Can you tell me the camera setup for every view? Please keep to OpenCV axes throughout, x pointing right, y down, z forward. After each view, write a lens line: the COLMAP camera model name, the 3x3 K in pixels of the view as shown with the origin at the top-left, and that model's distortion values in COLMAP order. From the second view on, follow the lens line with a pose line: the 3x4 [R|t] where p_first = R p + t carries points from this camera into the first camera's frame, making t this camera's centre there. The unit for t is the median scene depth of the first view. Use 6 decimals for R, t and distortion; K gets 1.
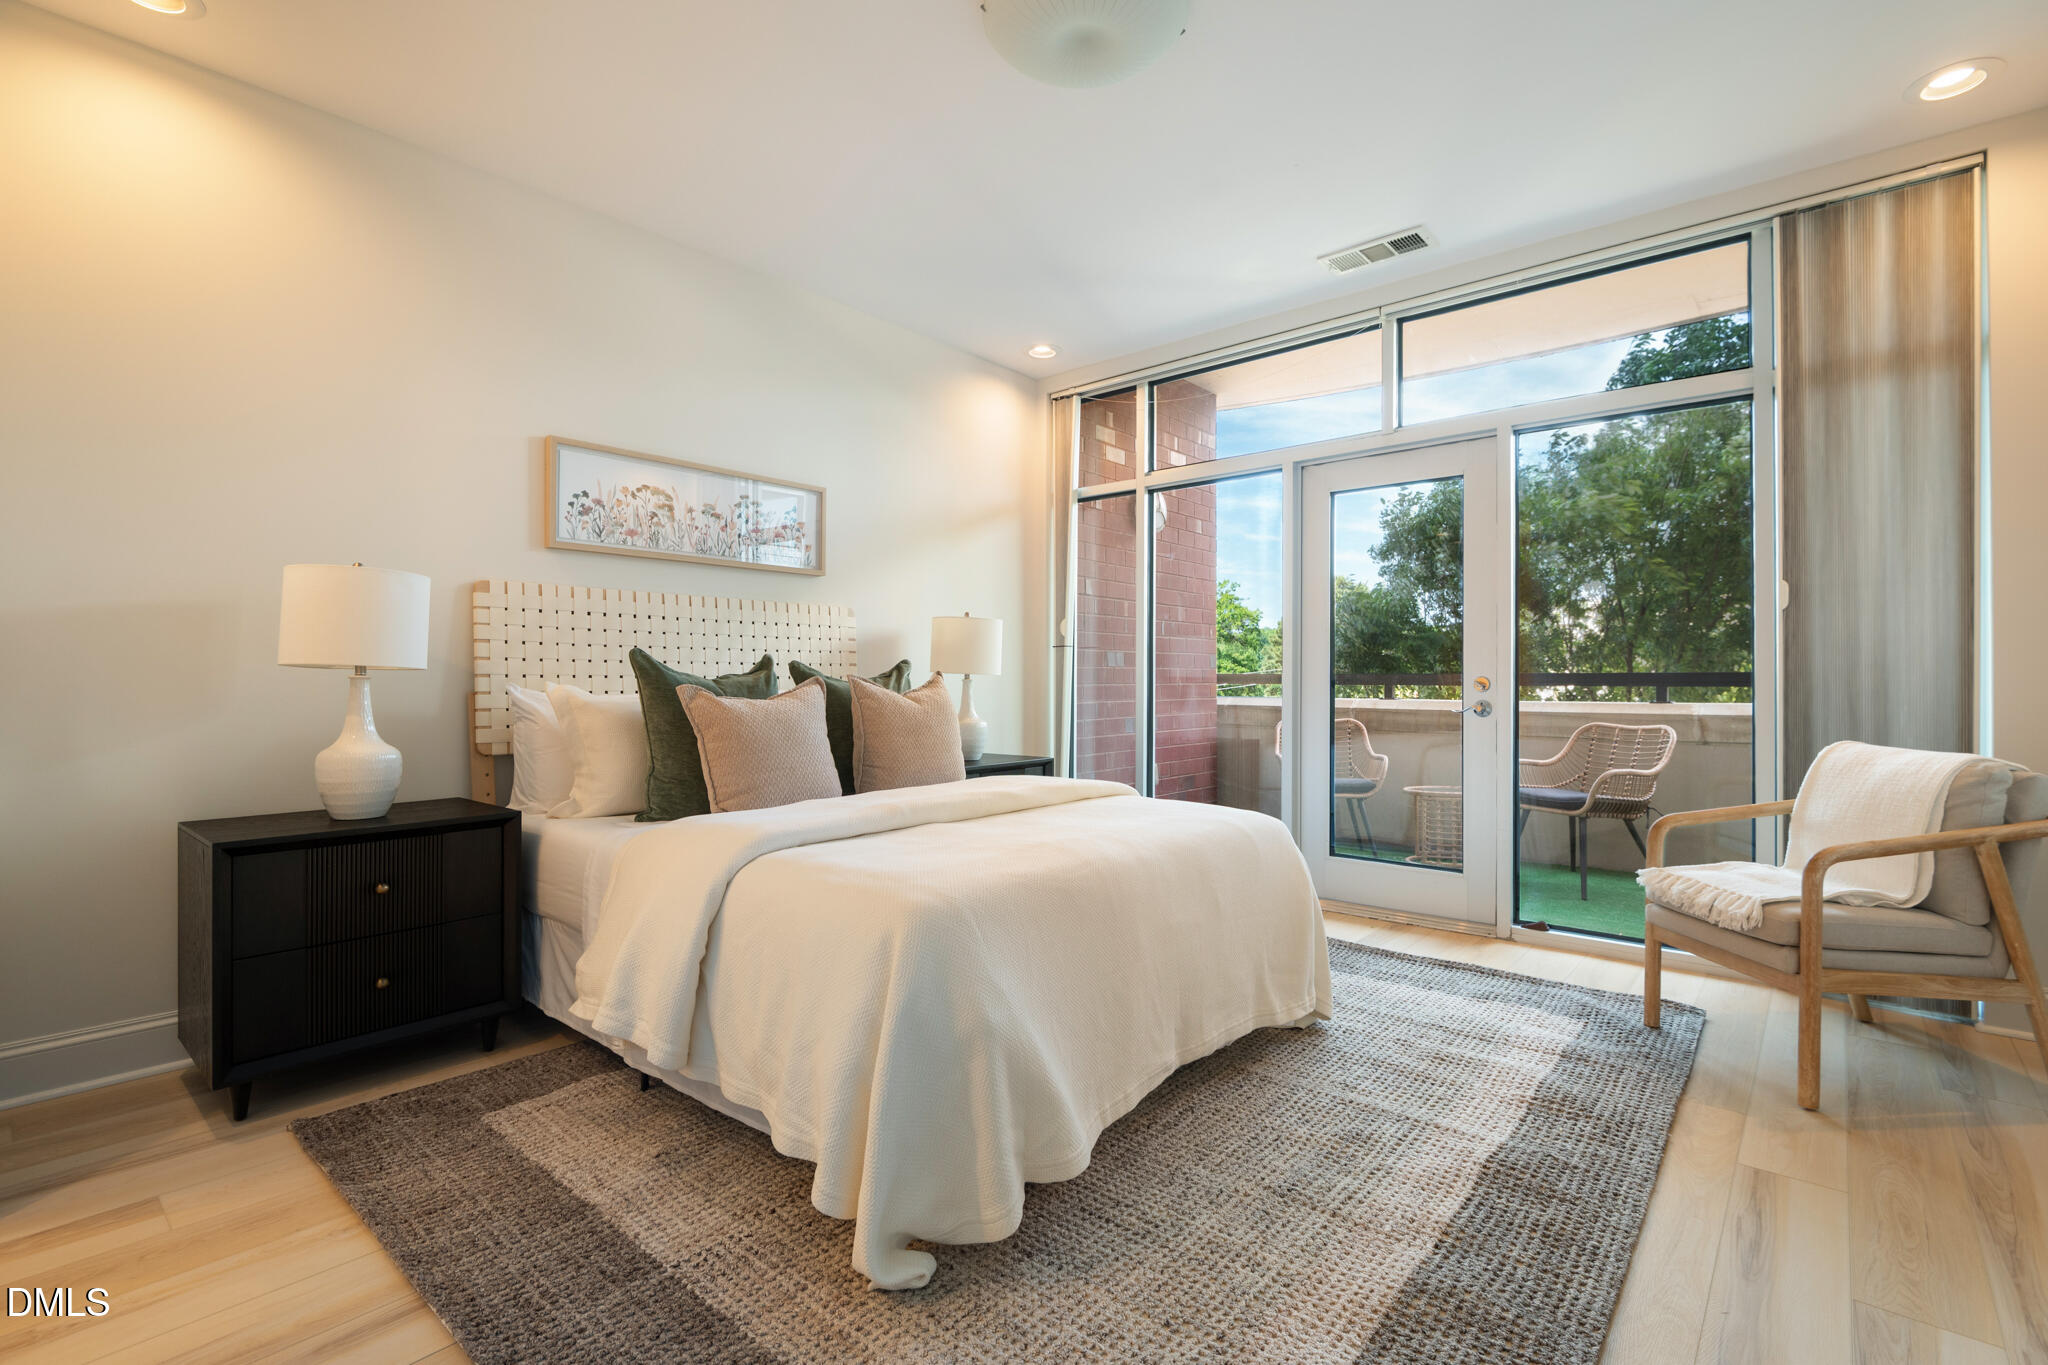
lens RADIAL K [[943.9, 0, 1057.0], [0, 943.9, 658.6], [0, 0, 1]] dist [0.004355, -0.007368]
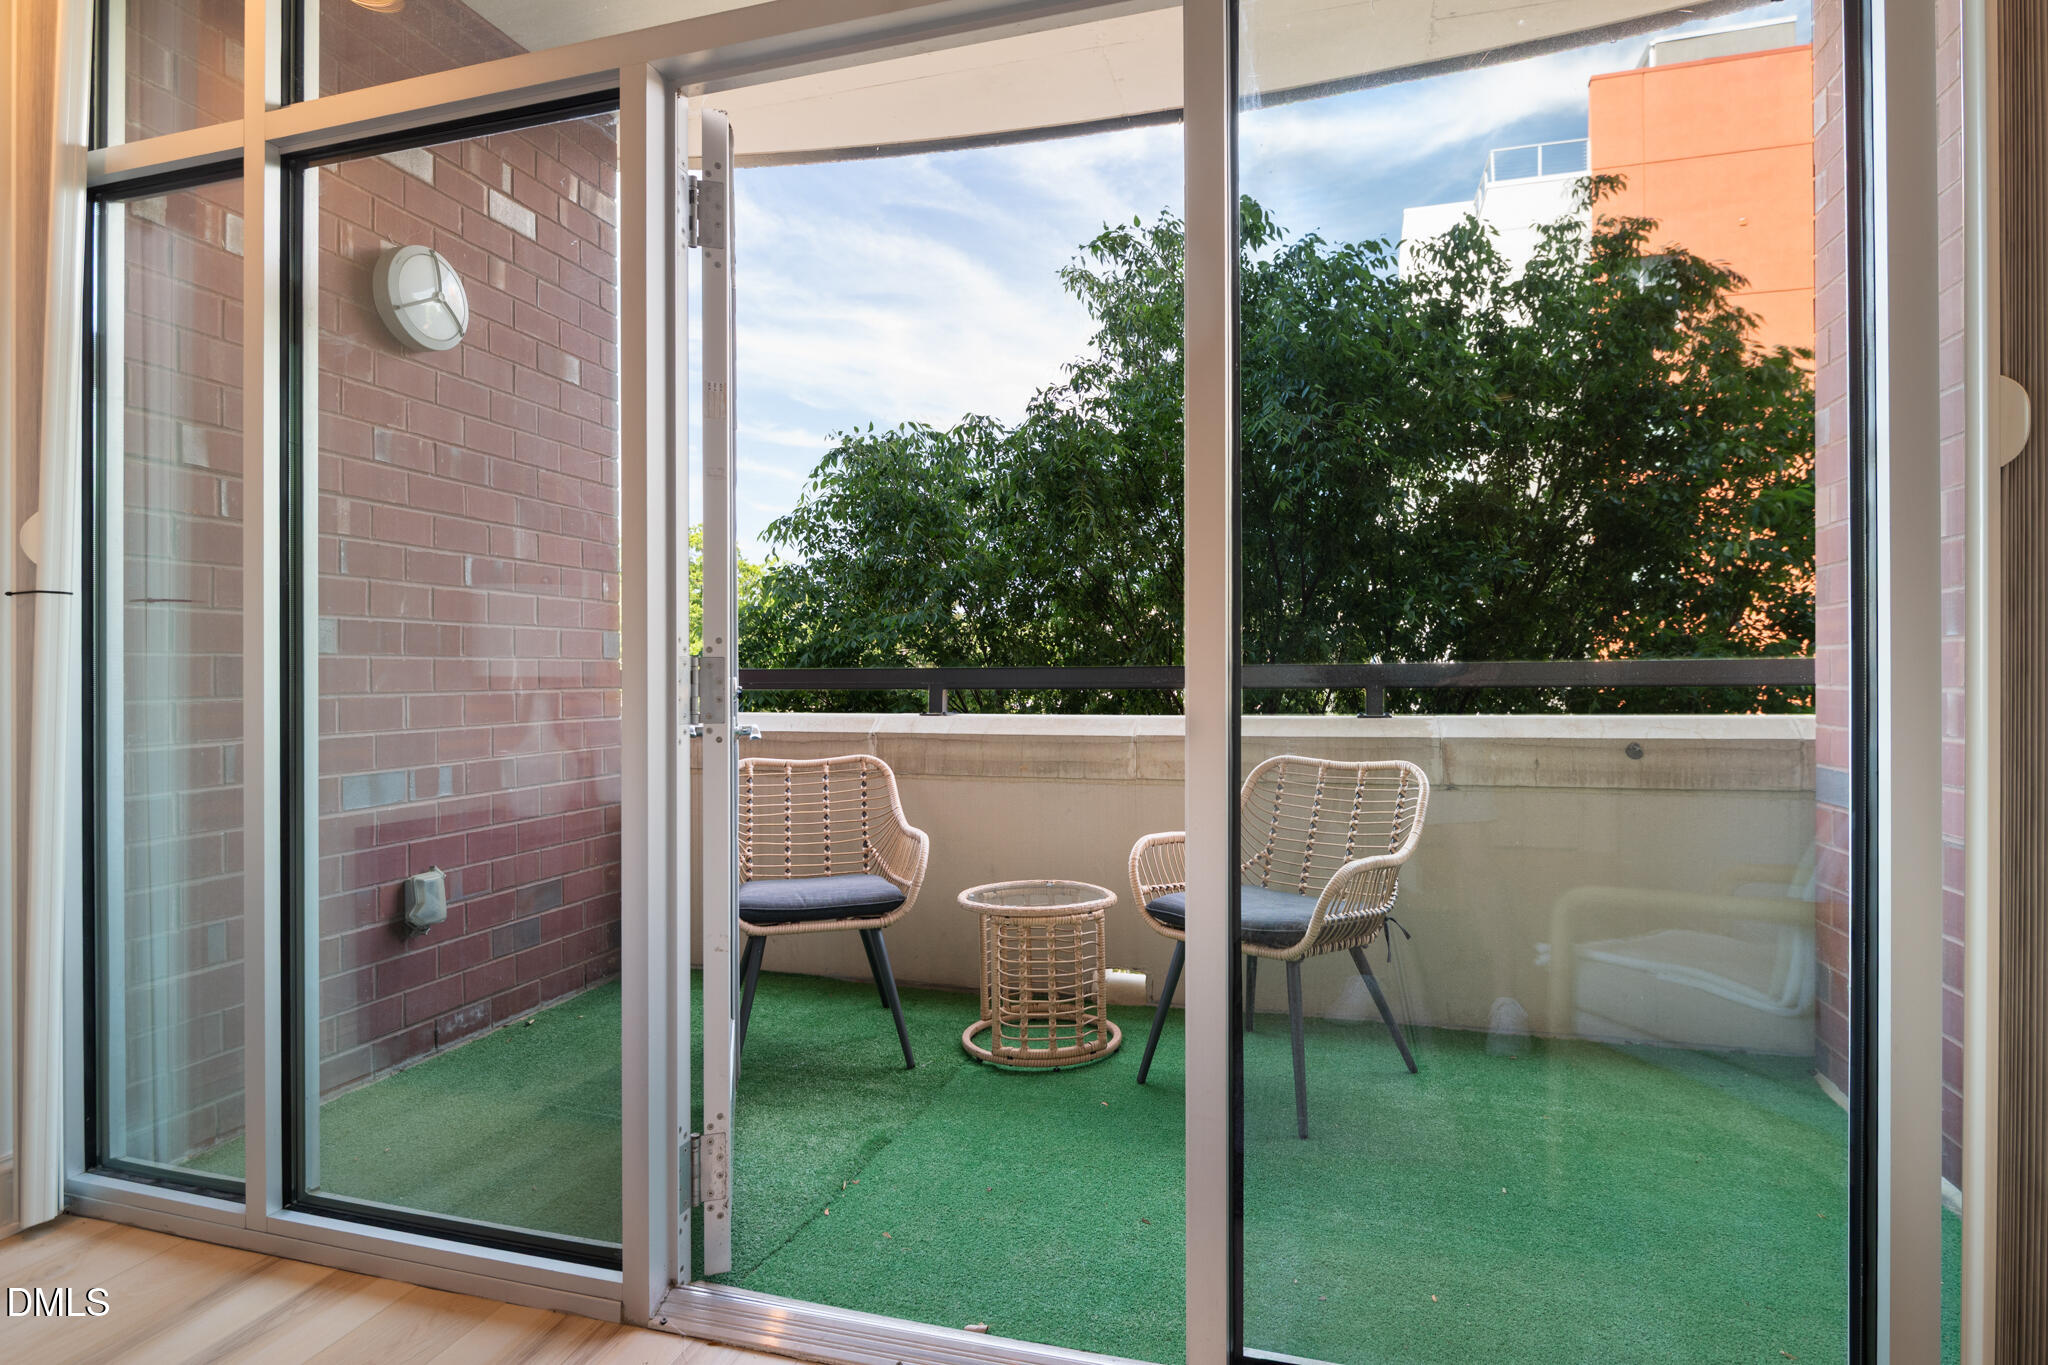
lens RADIAL K [[1077.6, 0, 1028.4], [0, 1077.6, 675.7], [0, 0, 1]] dist [-0.008781, 0.000679]
pose [[0.924665, -0.004645, 0.380753, 0.292683], [-0.003911, 0.999757, 0.021695, 0.011657], [-0.380761, -0.021550, 0.924422, 0.728153]]
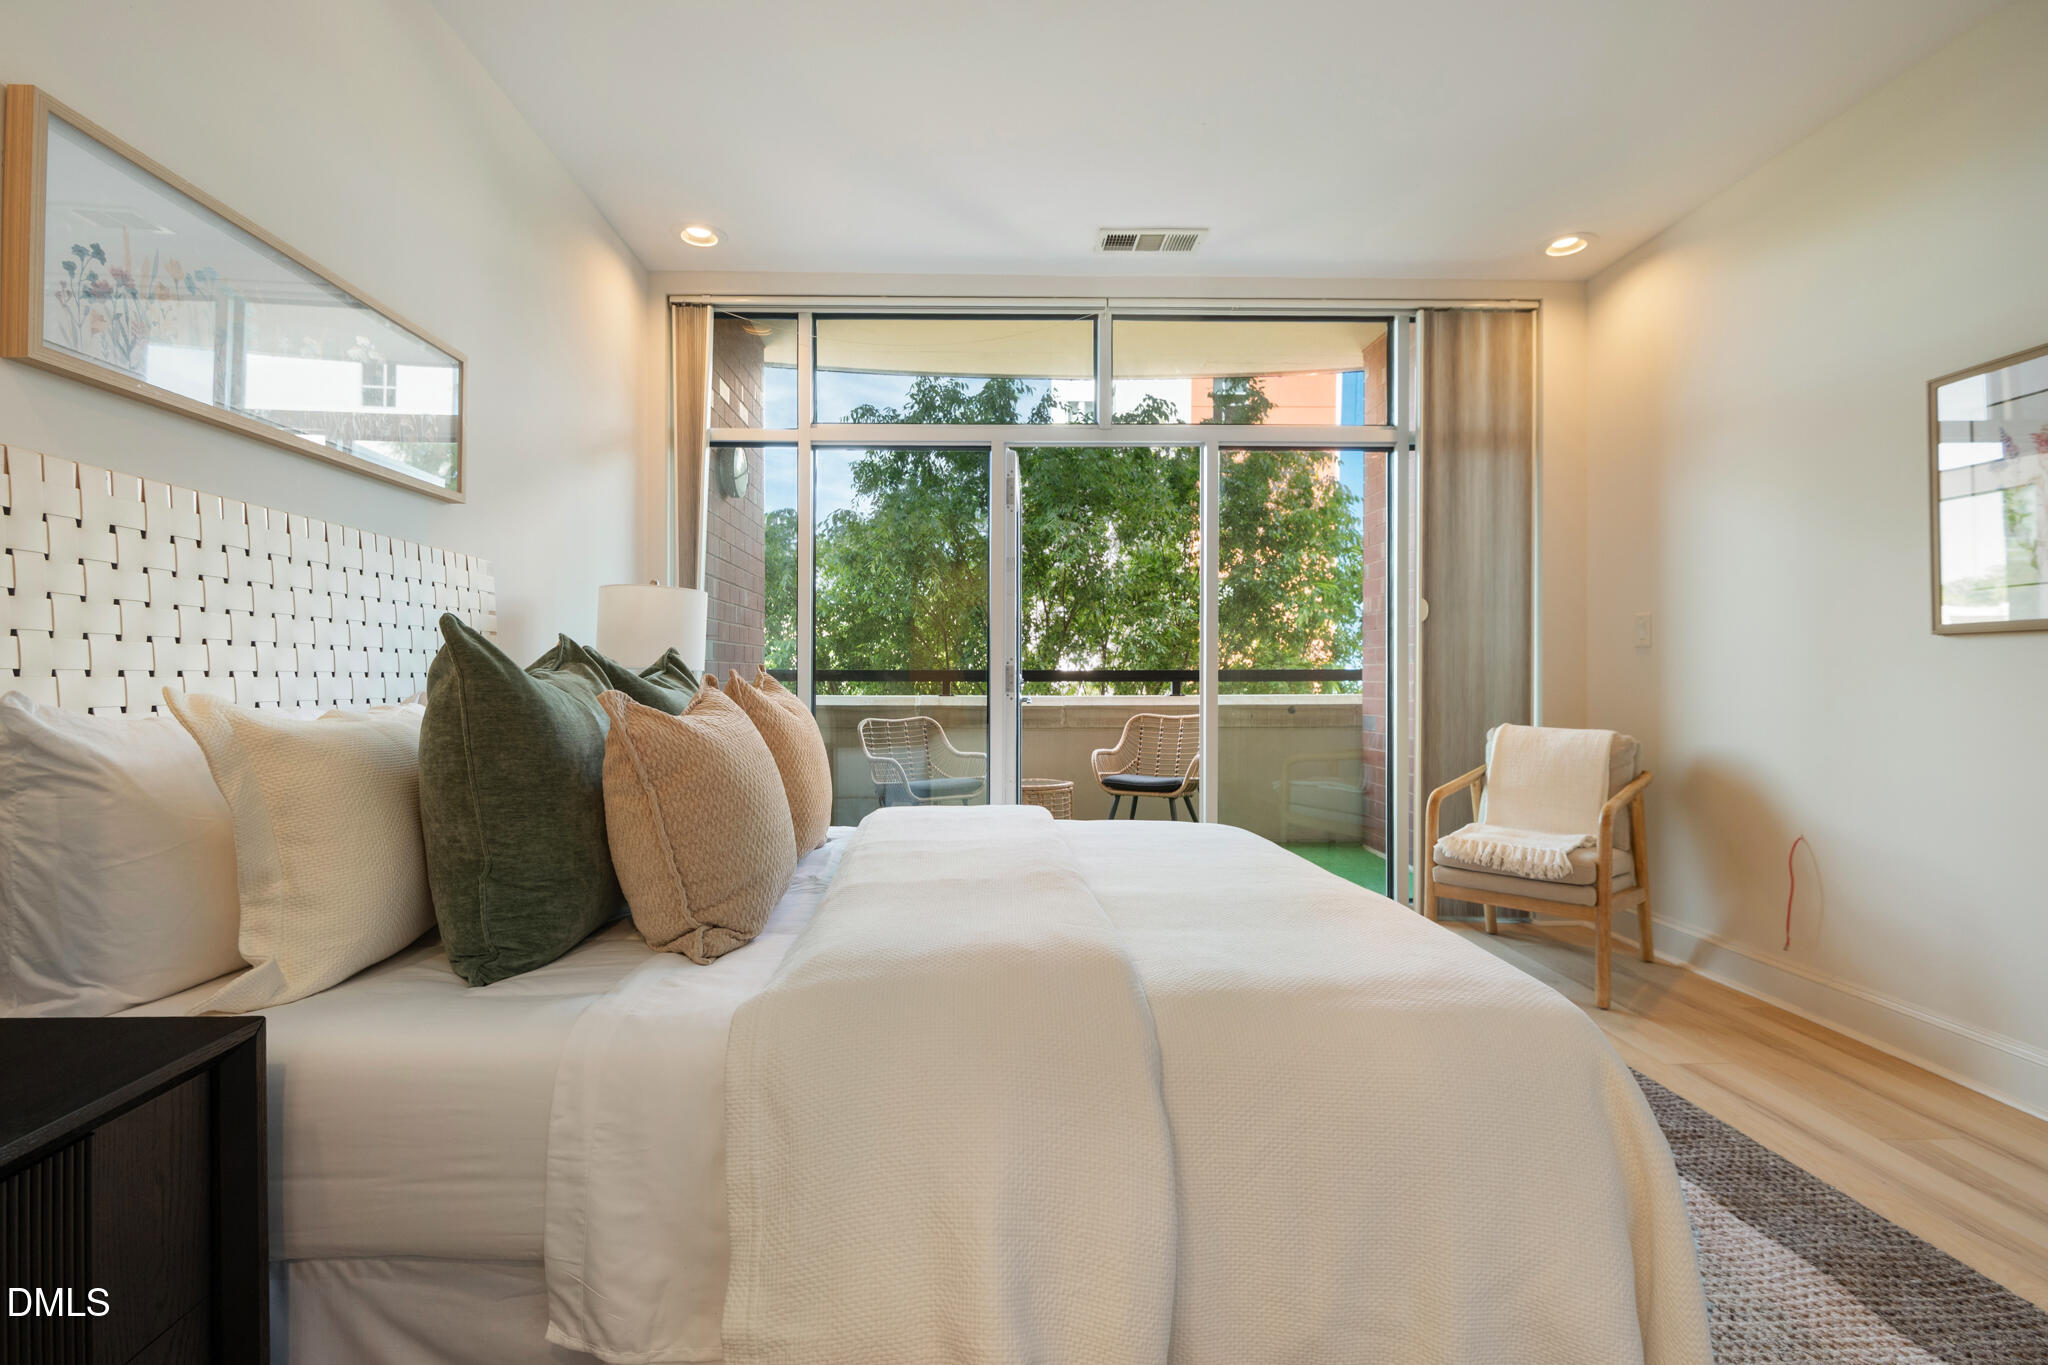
lens RADIAL K [[943.9, 0, 1030.2], [0, 943.9, 670.9], [0, 0, 1]] dist [0.004355, -0.007368]
pose [[0.749973, 0.002827, 0.661463, -0.433639], [-0.014369, 0.999825, 0.012018, 0.006034], [-0.661313, -0.018517, 0.749882, 0.366403]]
